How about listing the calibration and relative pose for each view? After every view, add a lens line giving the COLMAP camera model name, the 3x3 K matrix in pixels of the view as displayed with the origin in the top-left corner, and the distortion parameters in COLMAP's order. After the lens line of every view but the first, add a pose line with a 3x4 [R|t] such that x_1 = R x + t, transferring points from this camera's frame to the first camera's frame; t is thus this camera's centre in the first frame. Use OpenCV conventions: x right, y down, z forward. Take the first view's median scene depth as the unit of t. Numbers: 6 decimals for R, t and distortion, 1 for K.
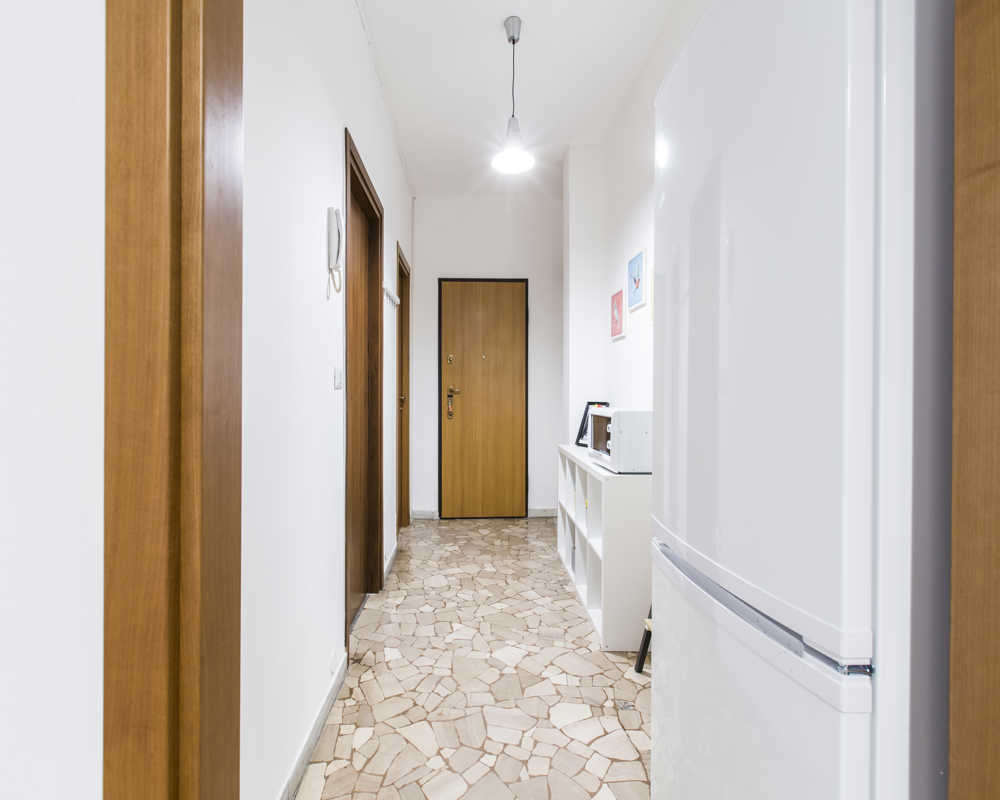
lens RADIAL K [[459.8, 0, 481.1], [0, 459.8, 391.4], [0, 0, 1]] dist [-0.000294, -0.000050]
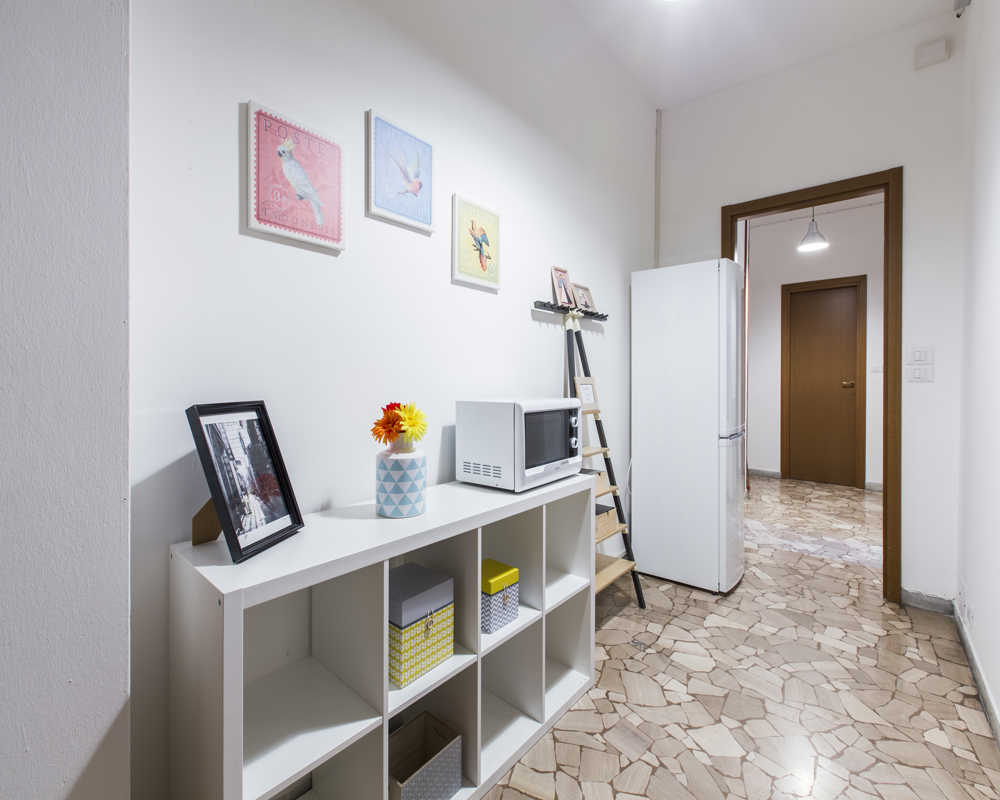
lens RADIAL K [[449.7, 0, 491.1], [0, 449.7, 375.4], [0, 0, 1]] dist [-0.000072, -0.000410]
pose [[-0.741207, -0.007297, 0.671236, -0.107322], [-0.013454, 0.999902, -0.003986, 0.003106], [-0.671141, -0.011985, -0.741233, 1.306244]]
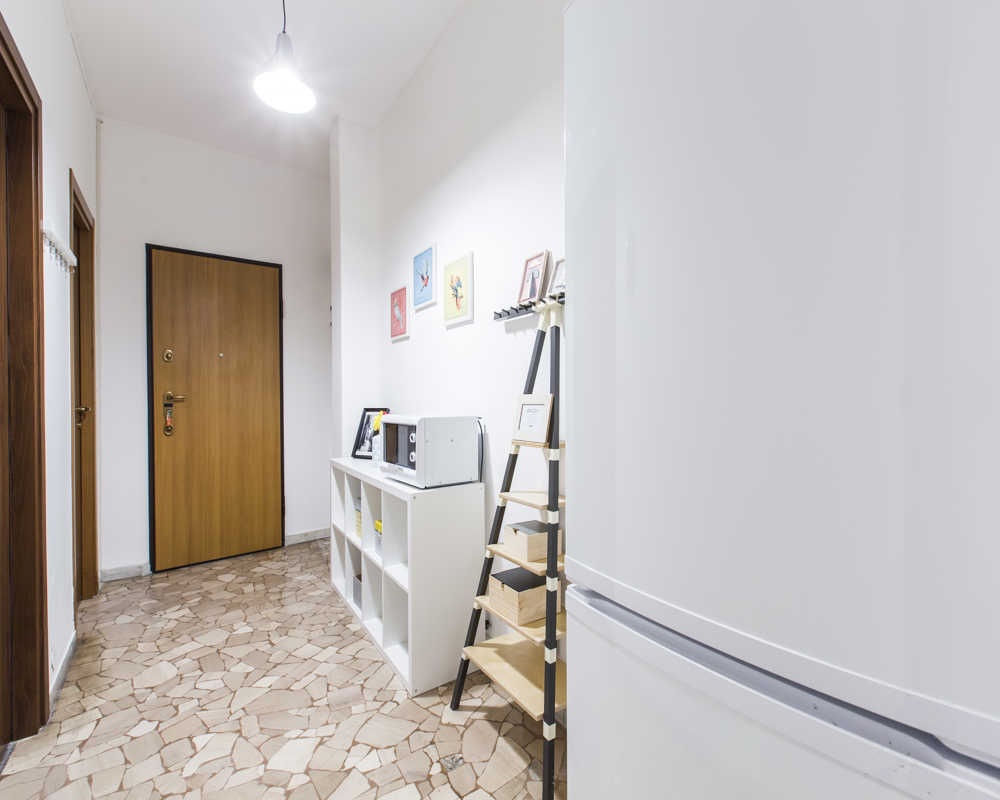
lens RADIAL K [[439.2, 0, 502.1], [0, 439.2, 396.4], [0, 0, 1]] dist [0.000049, -0.000958]
pose [[0.821802, -0.009603, 0.569692, -0.043632], [0.010981, 0.999939, 0.001015, 0.002015], [-0.569668, 0.005422, 0.821857, 0.169413]]
